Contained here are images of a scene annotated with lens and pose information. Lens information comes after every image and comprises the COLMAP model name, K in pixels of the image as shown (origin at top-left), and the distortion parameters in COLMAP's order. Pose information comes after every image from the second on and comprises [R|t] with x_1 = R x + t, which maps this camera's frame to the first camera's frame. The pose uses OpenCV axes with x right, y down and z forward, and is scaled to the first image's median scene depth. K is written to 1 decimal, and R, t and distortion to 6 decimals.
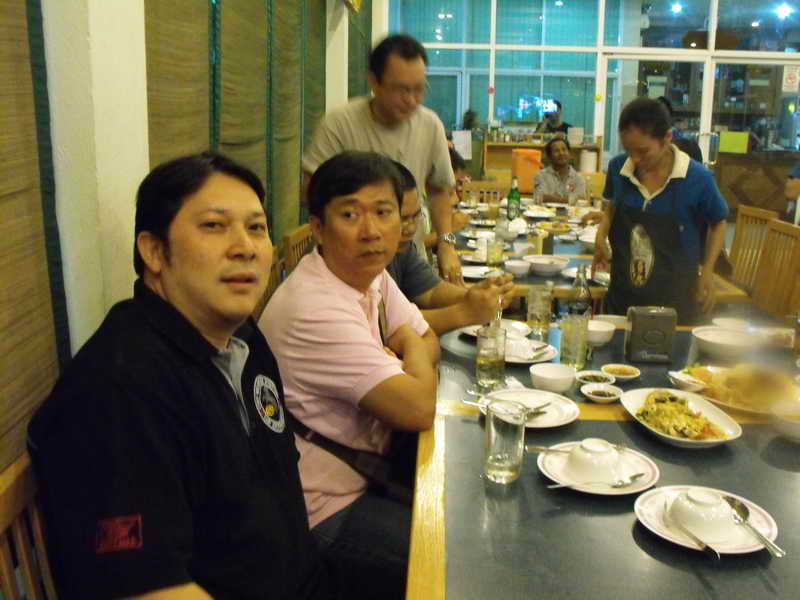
lens RADIAL K [[796.6, 0, 388.1], [0, 796.6, 301.3], [0, 0, 1]] dist [-0.210654, 0.236089]
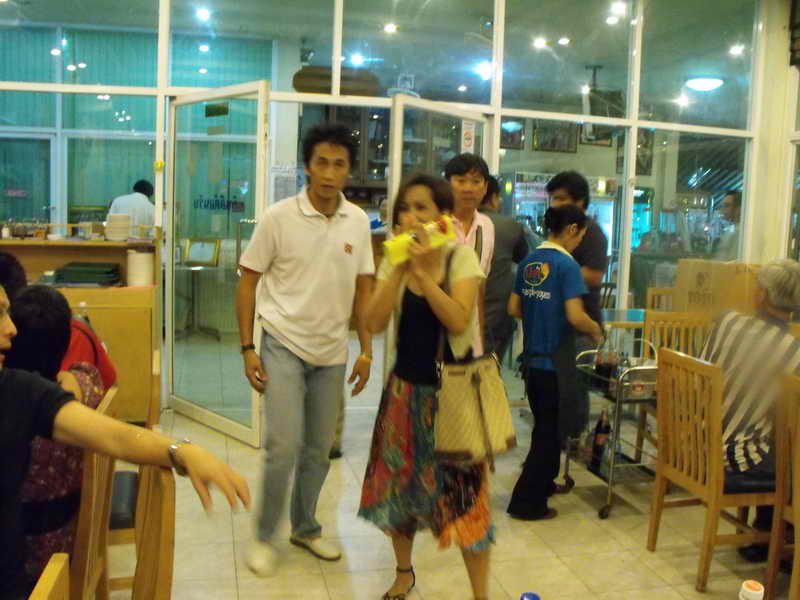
lens RADIAL K [[796.6, 0, 388.1], [0, 796.6, 301.3], [0, 0, 1]] dist [-0.210654, 0.236089]
pose [[0.961782, -0.015266, 0.273389, 0.269192], [0.041423, 0.995065, -0.090161, -0.087458], [-0.270664, 0.098040, 0.957669, 0.351590]]
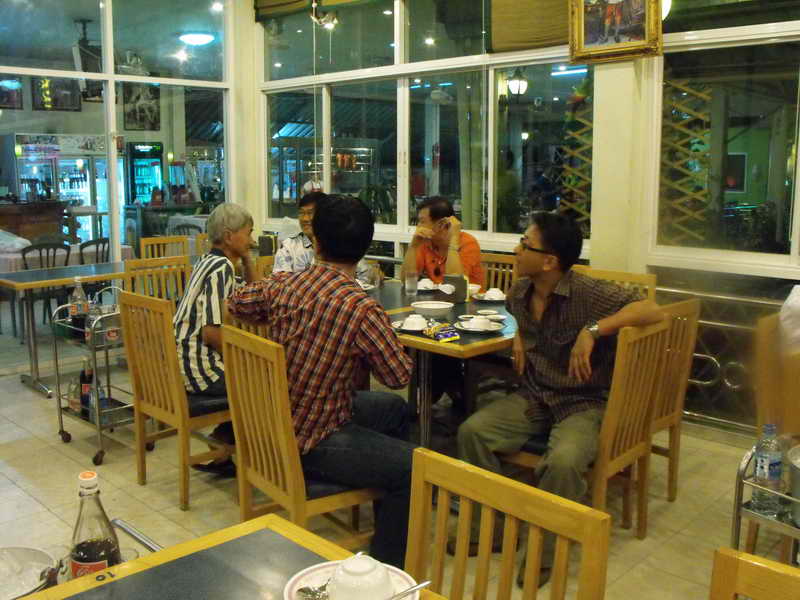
lens RADIAL K [[796.6, 0, 388.1], [0, 796.6, 301.3], [0, 0, 1]] dist [-0.210654, 0.236089]
pose [[0.658428, -0.143226, 0.738890, 0.299027], [0.183212, 0.982696, 0.027224, -0.073581], [-0.730004, 0.117448, 0.673276, 0.314398]]
